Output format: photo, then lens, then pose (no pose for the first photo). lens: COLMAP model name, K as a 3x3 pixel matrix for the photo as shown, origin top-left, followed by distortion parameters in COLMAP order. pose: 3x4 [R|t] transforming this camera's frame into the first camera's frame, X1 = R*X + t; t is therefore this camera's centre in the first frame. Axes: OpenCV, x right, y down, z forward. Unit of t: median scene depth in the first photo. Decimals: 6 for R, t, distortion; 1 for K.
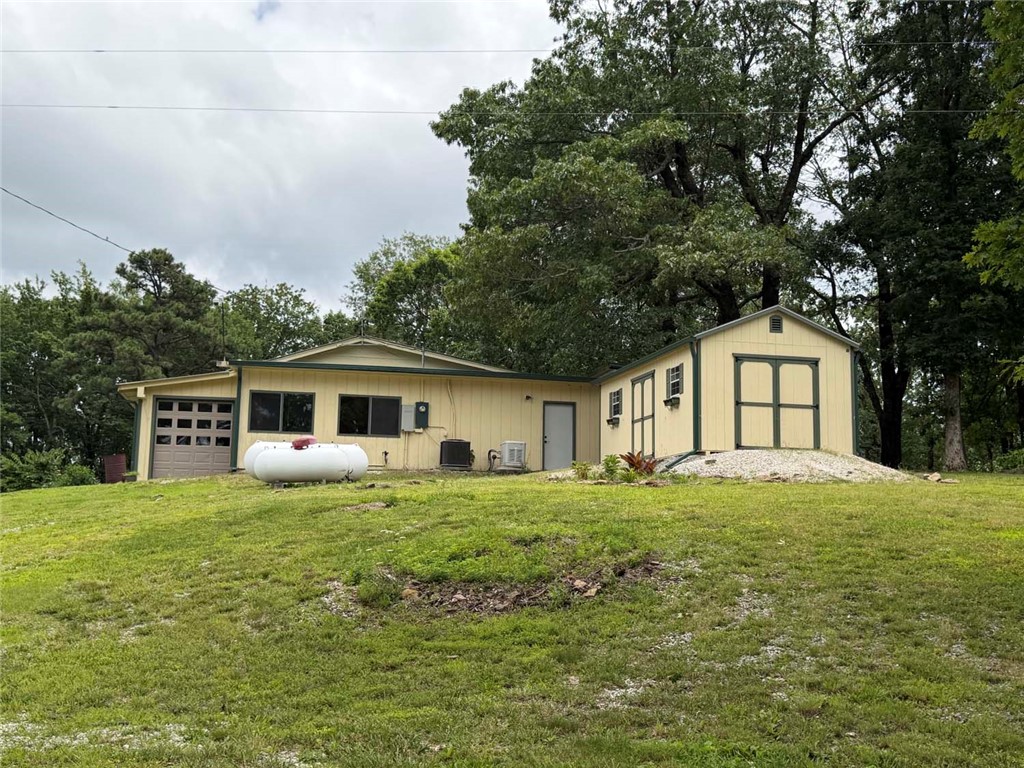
lens RADIAL K [[1167.0, 0, 512.4], [0, 1167.0, 383.2], [0, 0, 1]] dist [0.022120, 0.000000]
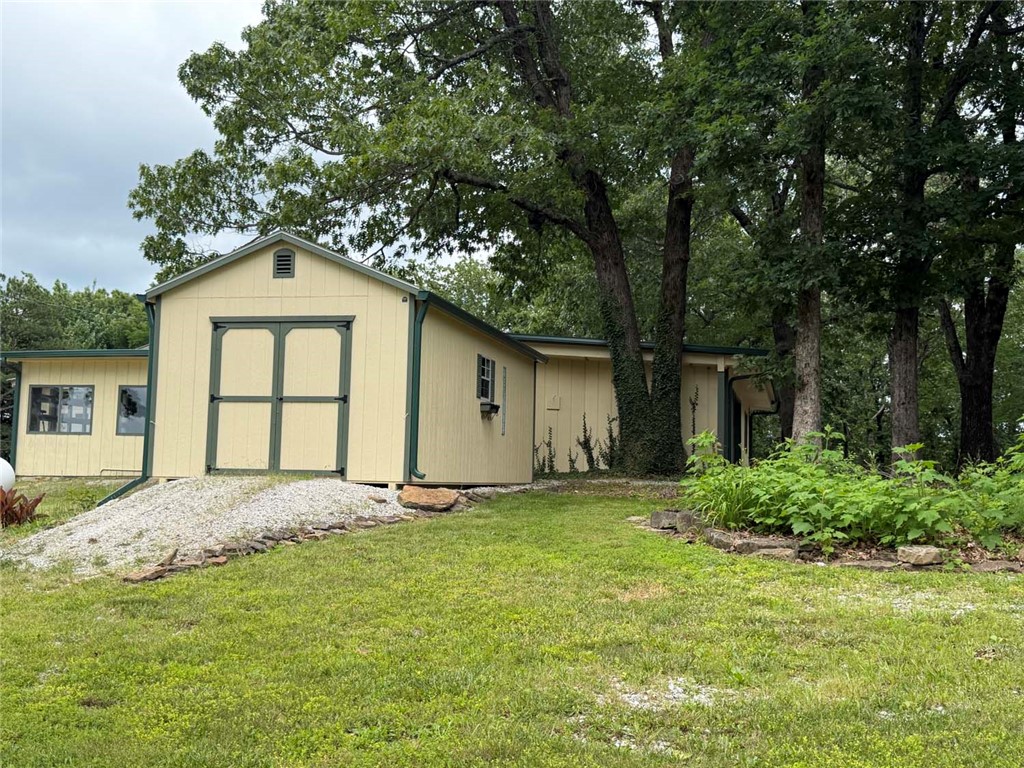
lens RADIAL K [[1096.1, 0, 512.0], [0, 1096.1, 385.2], [0, 0, 1]] dist [-0.005218, 0.000000]
pose [[0.907462, -0.035386, -0.418641, 0.567812], [0.052938, 0.998135, 0.030382, 0.000992], [0.416785, -0.049733, 0.907643, 0.536324]]
